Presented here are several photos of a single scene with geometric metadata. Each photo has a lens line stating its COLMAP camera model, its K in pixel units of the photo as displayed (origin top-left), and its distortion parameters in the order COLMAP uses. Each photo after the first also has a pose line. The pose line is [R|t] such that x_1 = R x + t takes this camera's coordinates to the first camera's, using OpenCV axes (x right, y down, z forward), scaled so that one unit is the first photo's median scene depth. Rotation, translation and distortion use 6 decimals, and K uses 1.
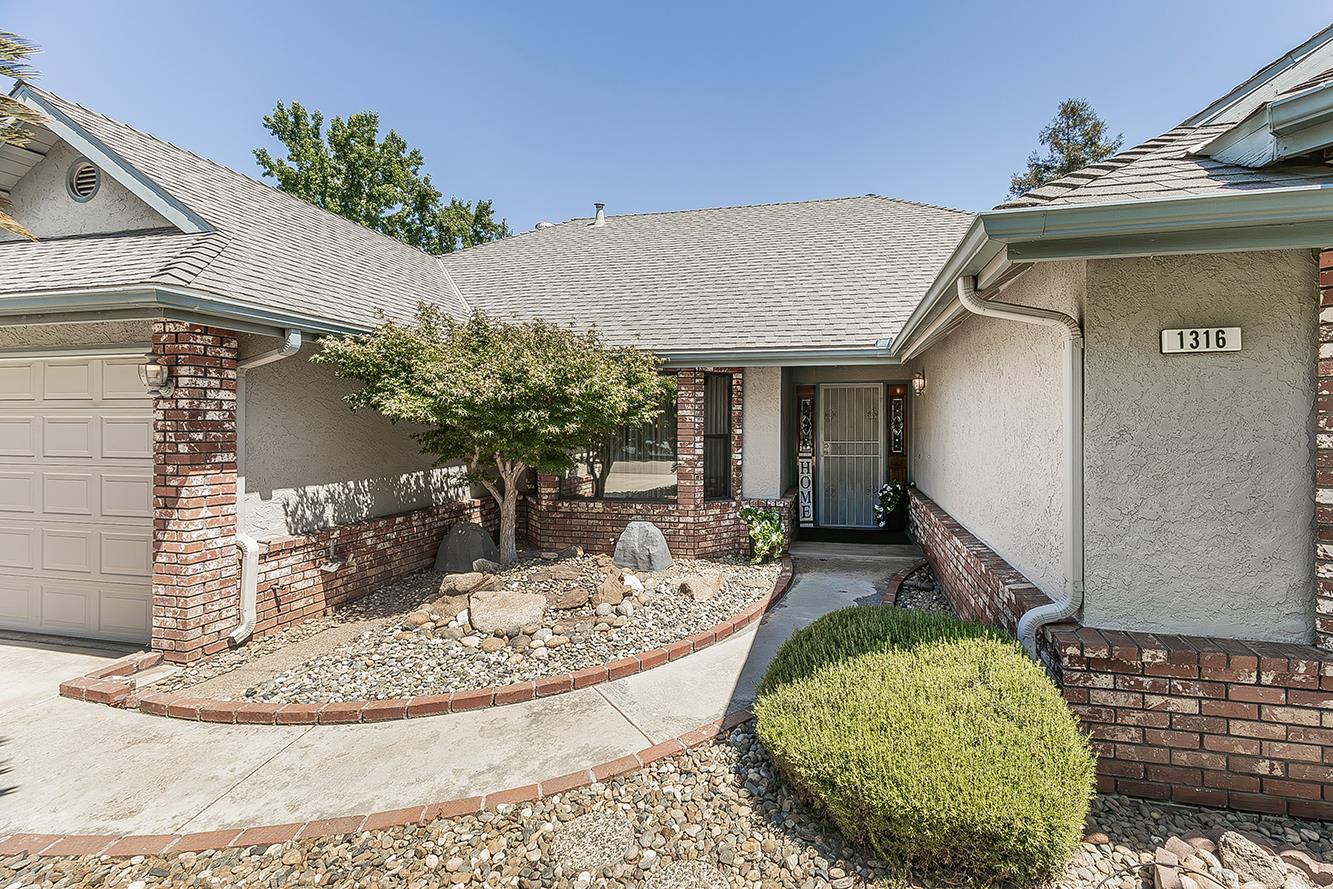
lens RADIAL K [[586.6, 0, 734.0], [0, 586.6, 423.1], [0, 0, 1]] dist [0.034998, 0.000046]
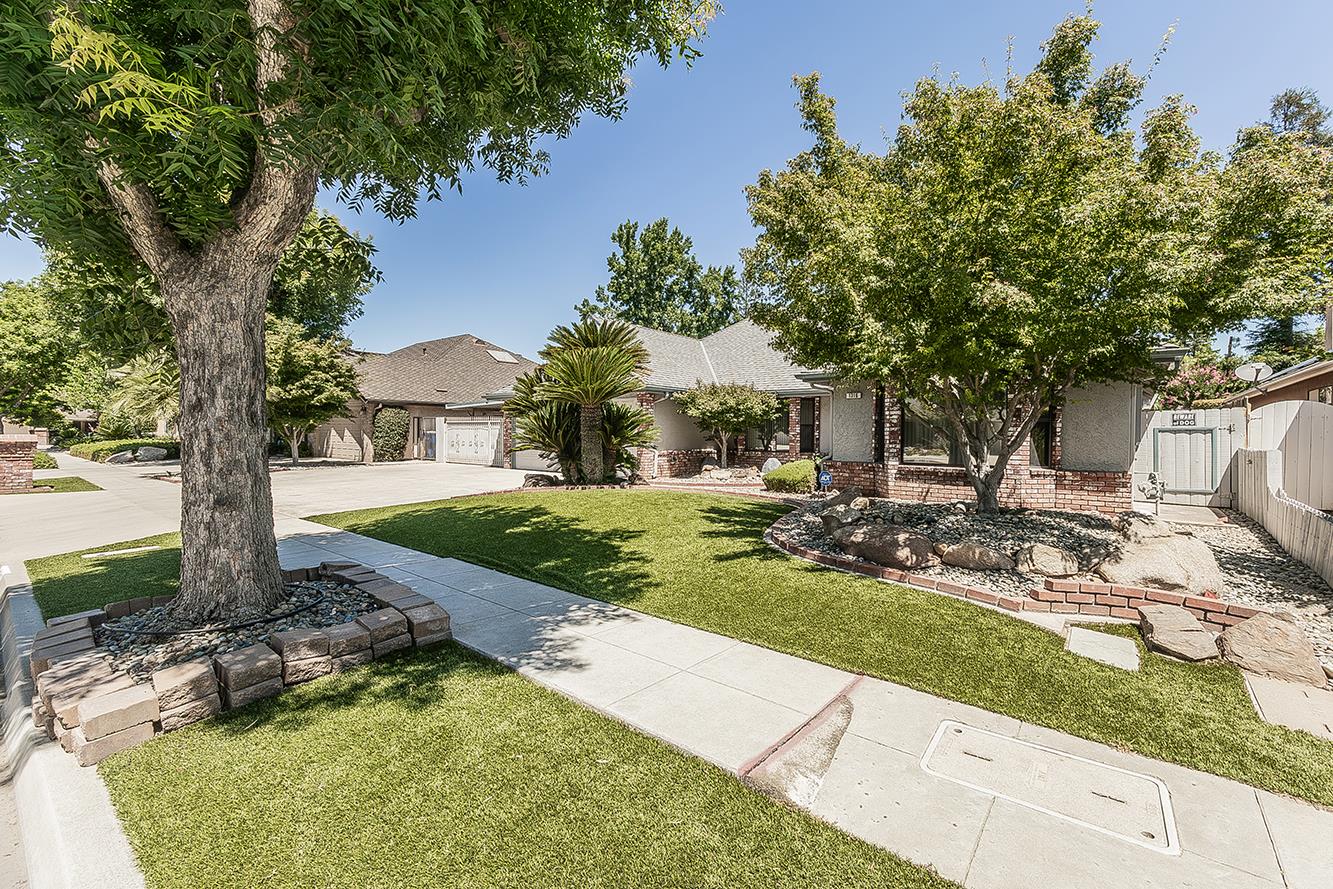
lens RADIAL K [[586.6, 0, 734.0], [0, 586.6, 423.1], [0, 0, 1]] dist [0.034998, 0.000046]
pose [[0.921034, 0.001513, -0.389479, 0.728834], [-0.007002, 0.999895, -0.012674, 0.054871], [0.389419, 0.014400, 0.920948, -1.509654]]
